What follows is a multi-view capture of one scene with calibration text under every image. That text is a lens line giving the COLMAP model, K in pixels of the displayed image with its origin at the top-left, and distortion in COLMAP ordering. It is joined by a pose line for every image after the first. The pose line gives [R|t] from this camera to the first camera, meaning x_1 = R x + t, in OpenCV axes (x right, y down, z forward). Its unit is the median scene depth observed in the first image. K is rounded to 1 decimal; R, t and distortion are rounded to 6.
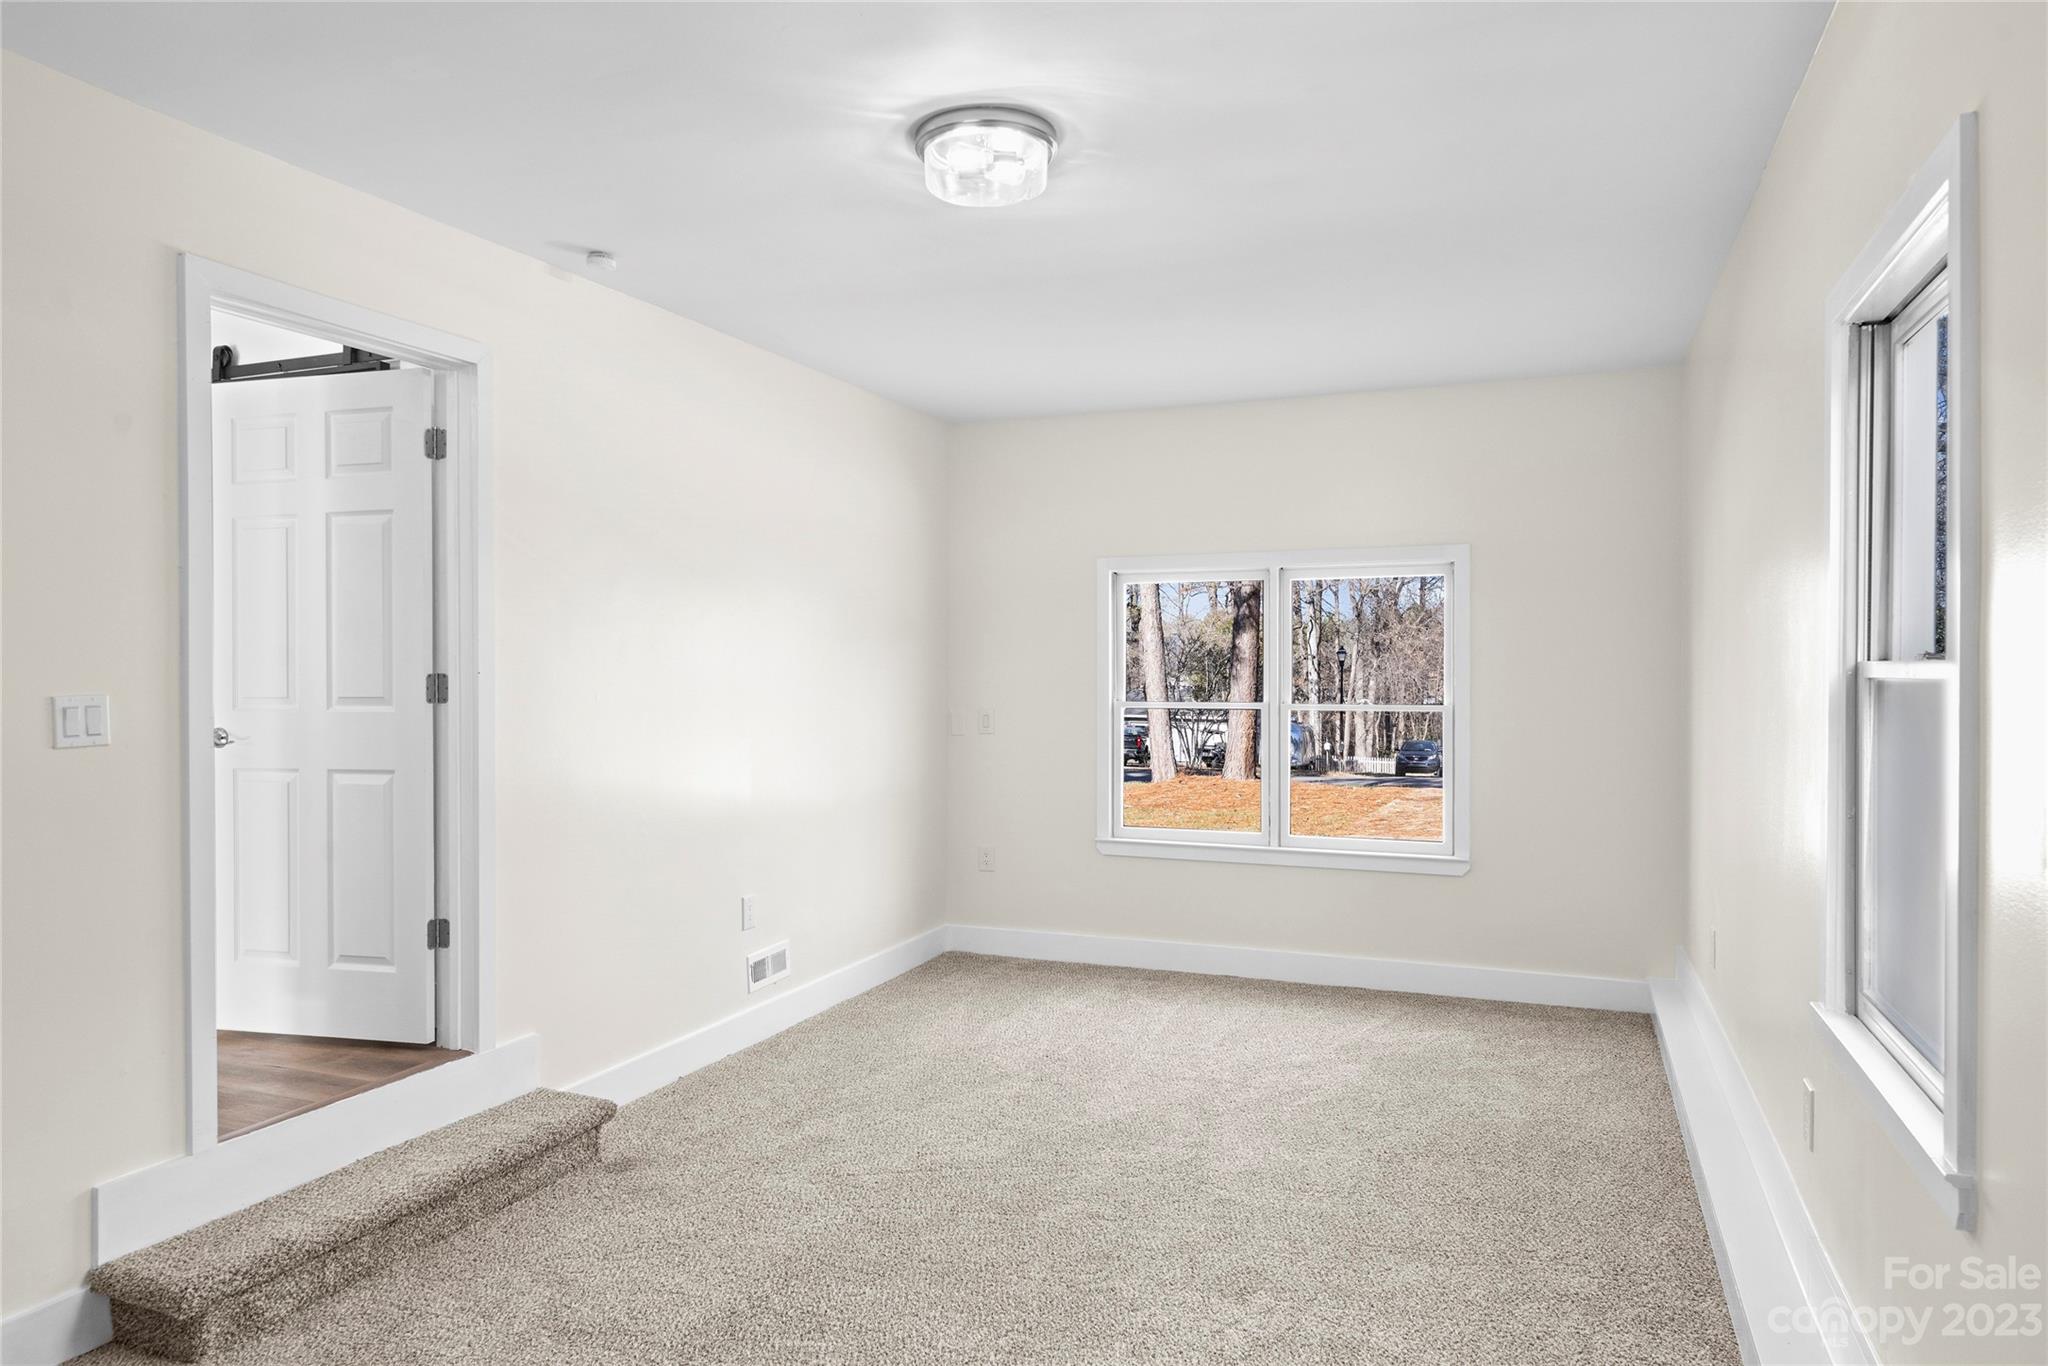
lens RADIAL K [[1294.6, 0, 1019.8], [0, 1294.6, 681.7], [0, 0, 1]] dist [0.000809, -0.000398]
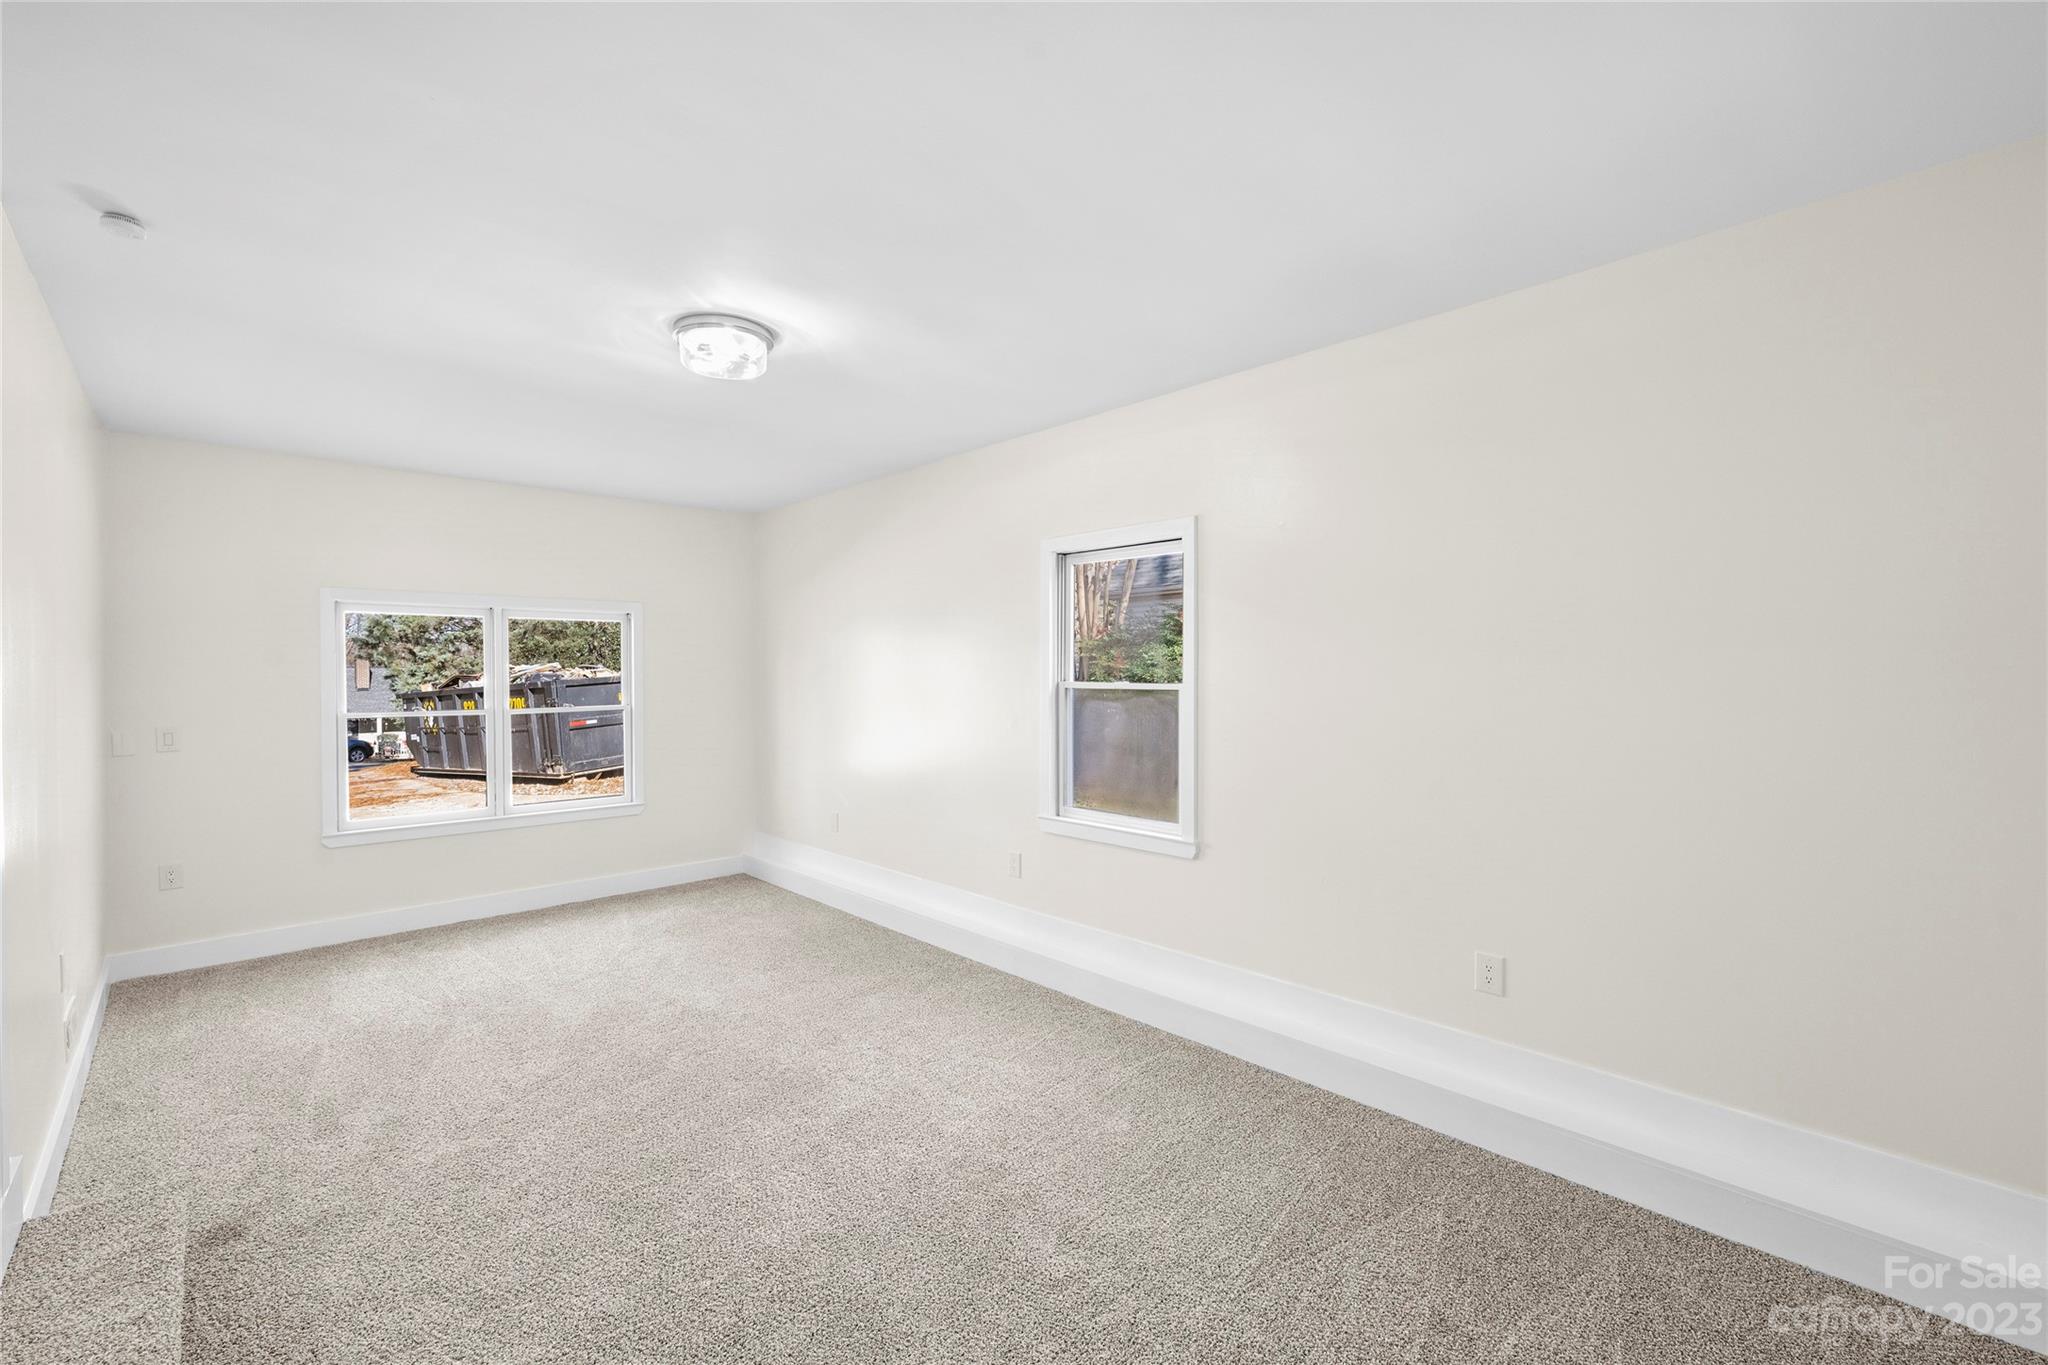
lens RADIAL K [[855.4, 0, 1016.4], [0, 855.4, 679.4], [0, 0, 1]] dist [0.005220, -0.000003]
pose [[0.412344, -0.005773, 0.911010, -0.489656], [0.009590, 0.999952, 0.001996, -0.013554], [-0.910978, 0.007914, 0.412379, 0.177800]]
